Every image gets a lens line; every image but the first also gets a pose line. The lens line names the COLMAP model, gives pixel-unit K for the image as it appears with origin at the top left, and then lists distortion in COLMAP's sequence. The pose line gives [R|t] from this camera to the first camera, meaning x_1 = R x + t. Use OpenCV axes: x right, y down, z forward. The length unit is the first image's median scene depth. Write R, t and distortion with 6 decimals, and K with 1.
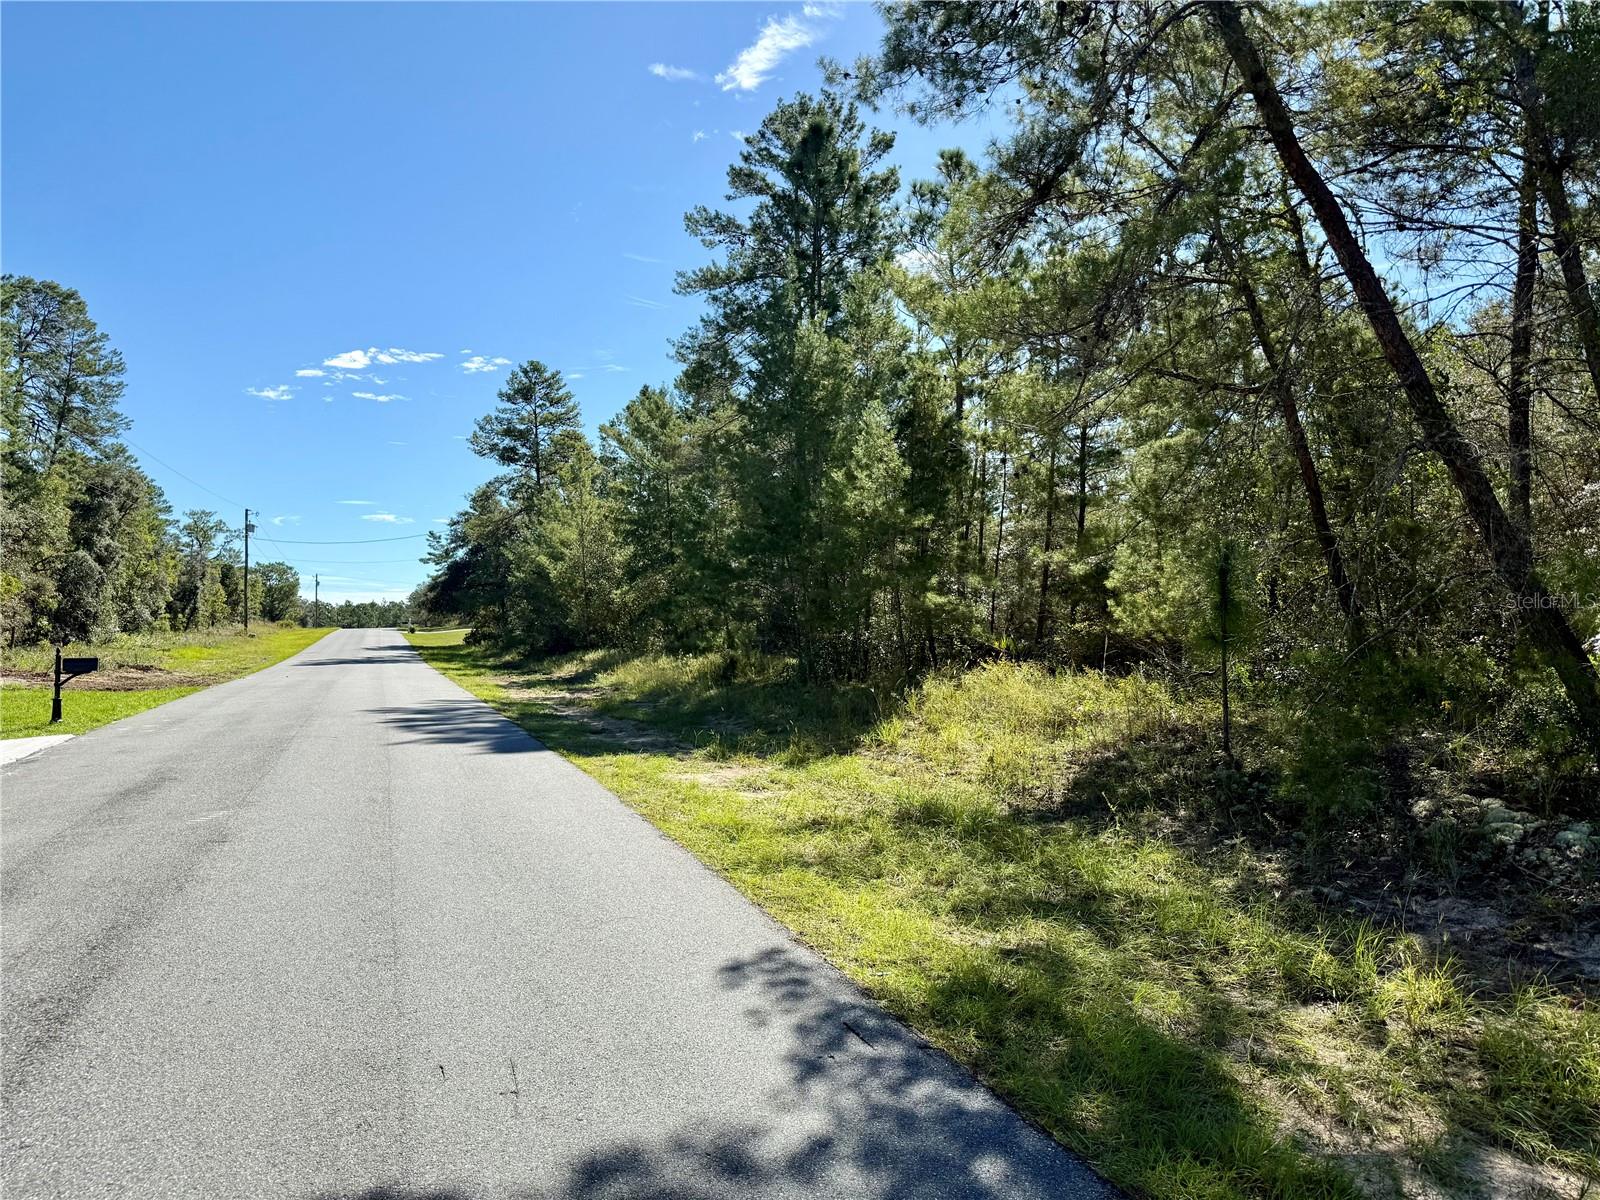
lens RADIAL K [[1138.9, 0, 800.0], [0, 1138.9, 600.0], [0, 0, 1]] dist [0.127085, -0.126101]
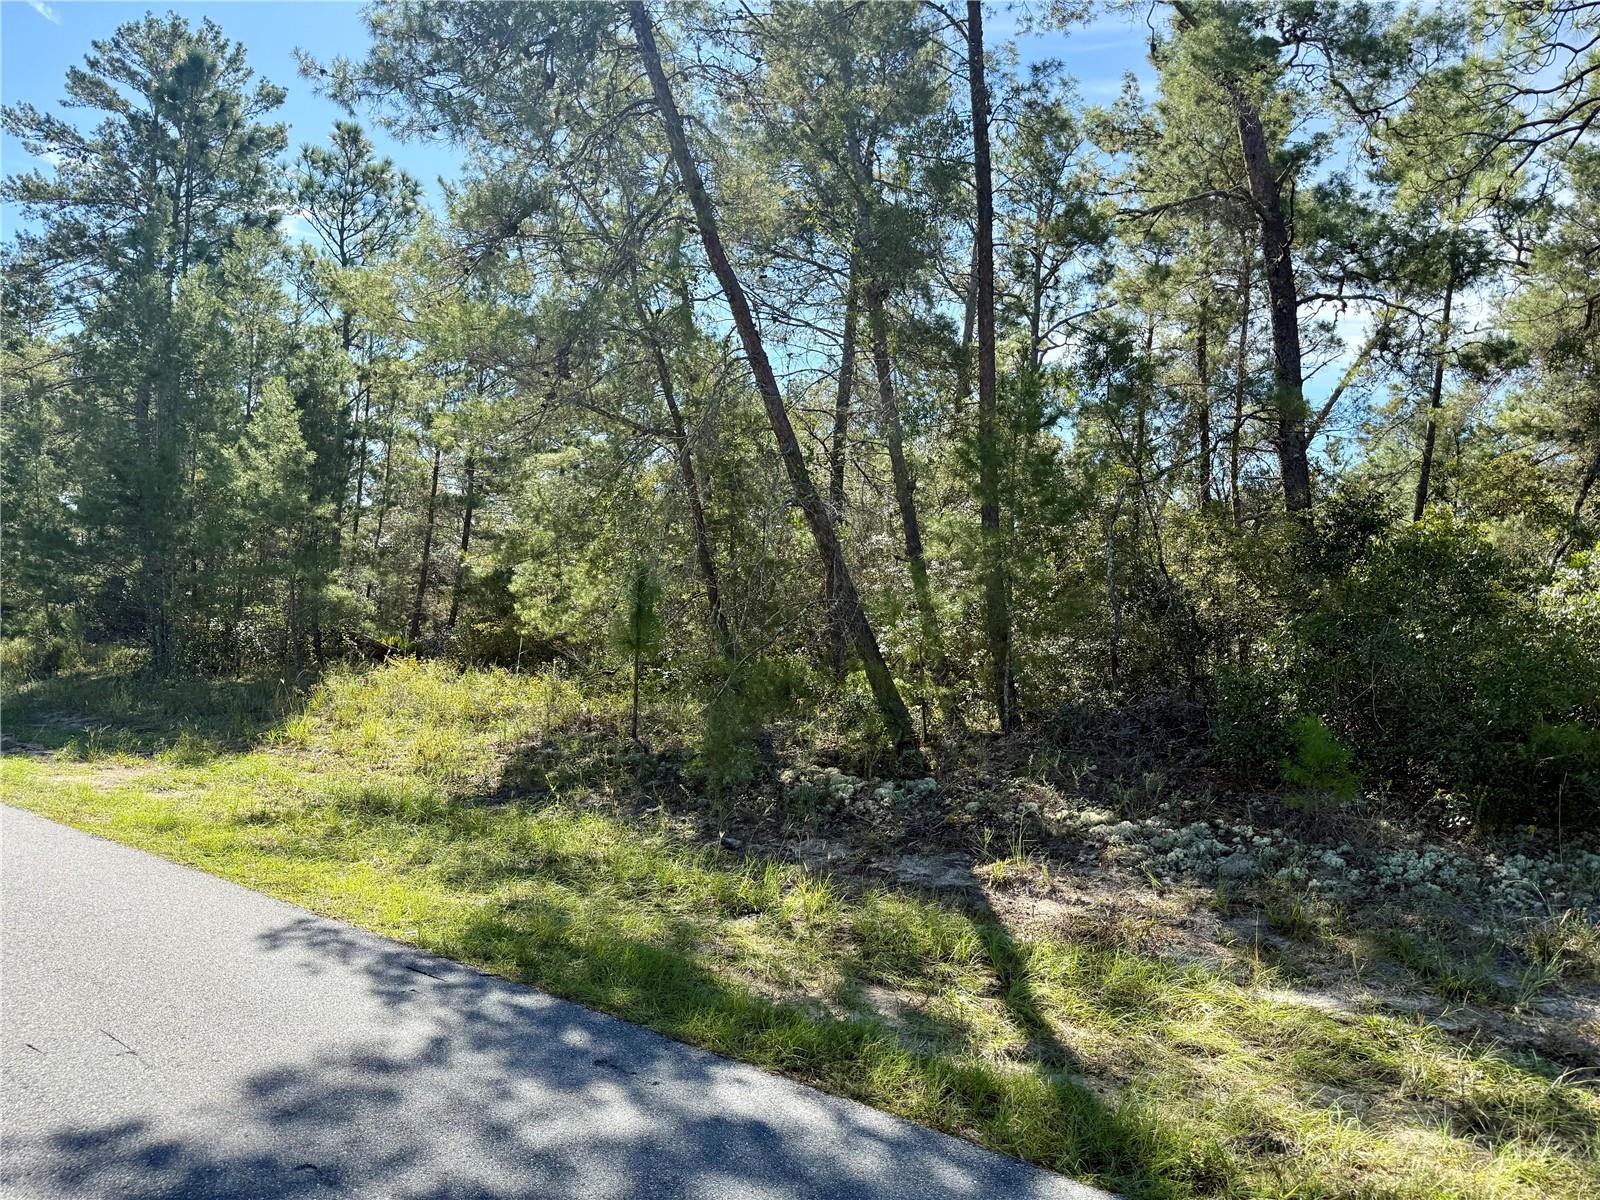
lens RADIAL K [[1138.9, 0, 800.0], [0, 1138.9, 600.0], [0, 0, 1]] dist [0.127085, -0.126101]
pose [[0.848396, 0.060062, 0.525943, -0.099124], [-0.059091, 0.998078, -0.018660, 0.002150], [-0.526053, -0.015247, 0.850315, -0.066244]]
